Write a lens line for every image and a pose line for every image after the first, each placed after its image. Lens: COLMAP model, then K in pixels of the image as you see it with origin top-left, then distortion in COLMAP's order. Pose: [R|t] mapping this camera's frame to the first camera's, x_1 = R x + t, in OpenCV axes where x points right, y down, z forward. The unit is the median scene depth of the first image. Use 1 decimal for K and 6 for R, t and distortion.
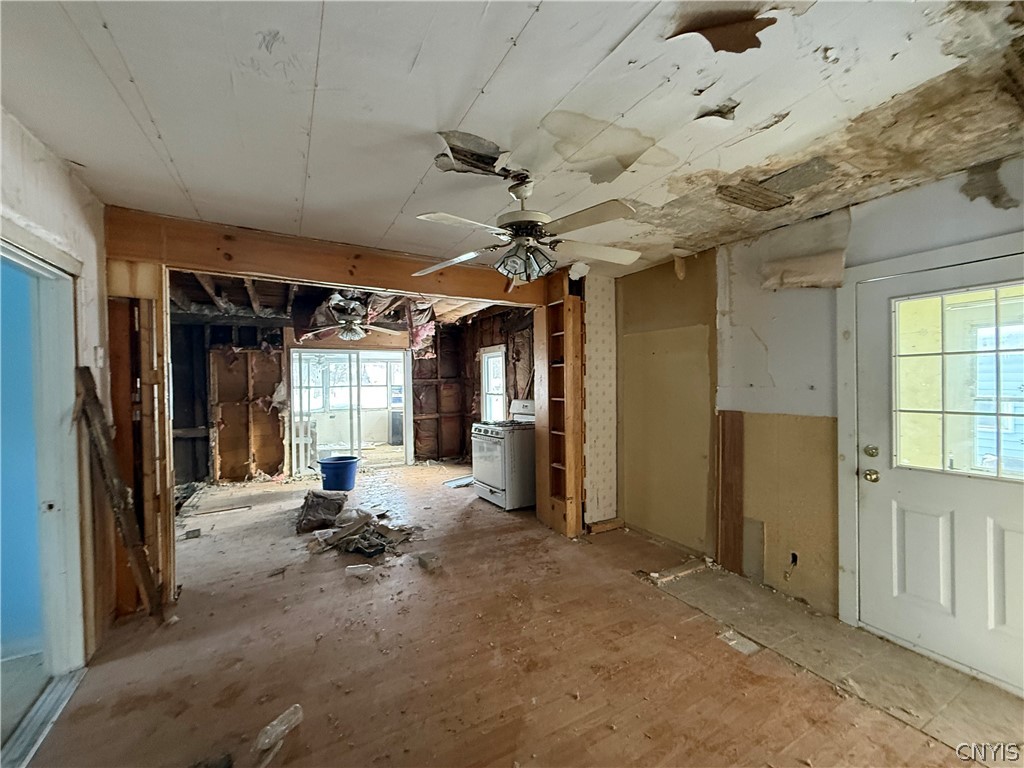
lens RADIAL K [[411.5, 0, 509.1], [0, 411.5, 385.3], [0, 0, 1]] dist [-0.000404, 0.000972]
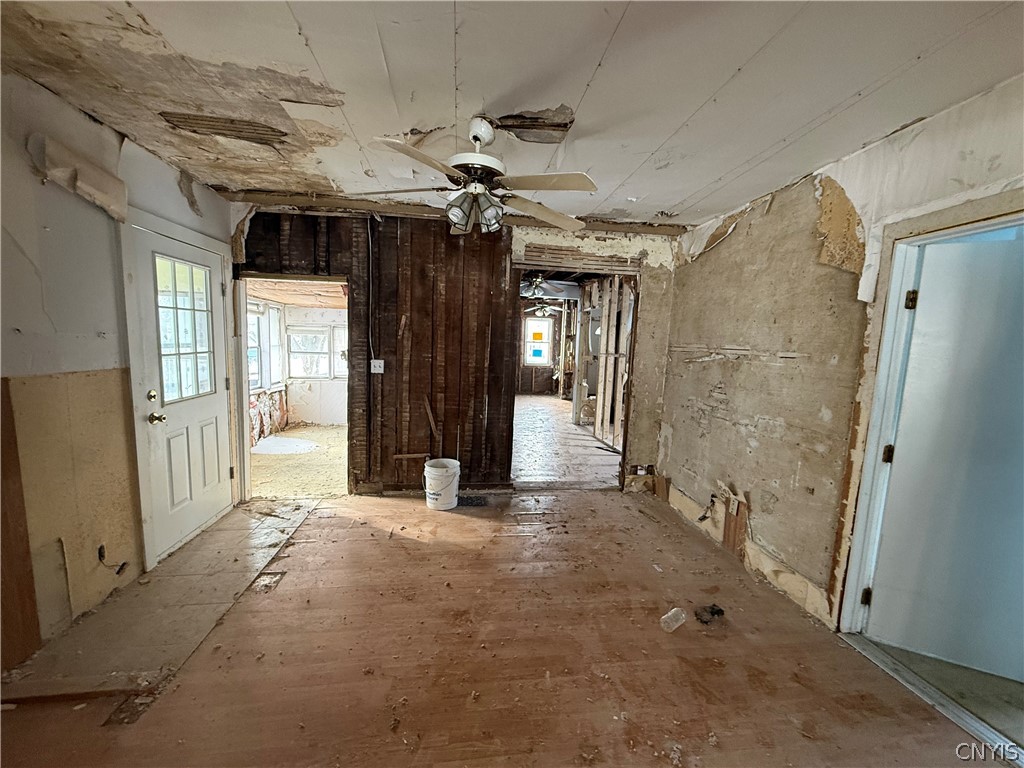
lens RADIAL K [[411.5, 0, 511.4], [0, 411.5, 388.0], [0, 0, 1]] dist [-0.000404, 0.000972]
pose [[-0.929818, -0.065142, 0.362208, -0.192687], [-0.024822, 0.993069, 0.114881, -0.001809], [-0.367181, 0.097828, -0.924991, 0.886260]]
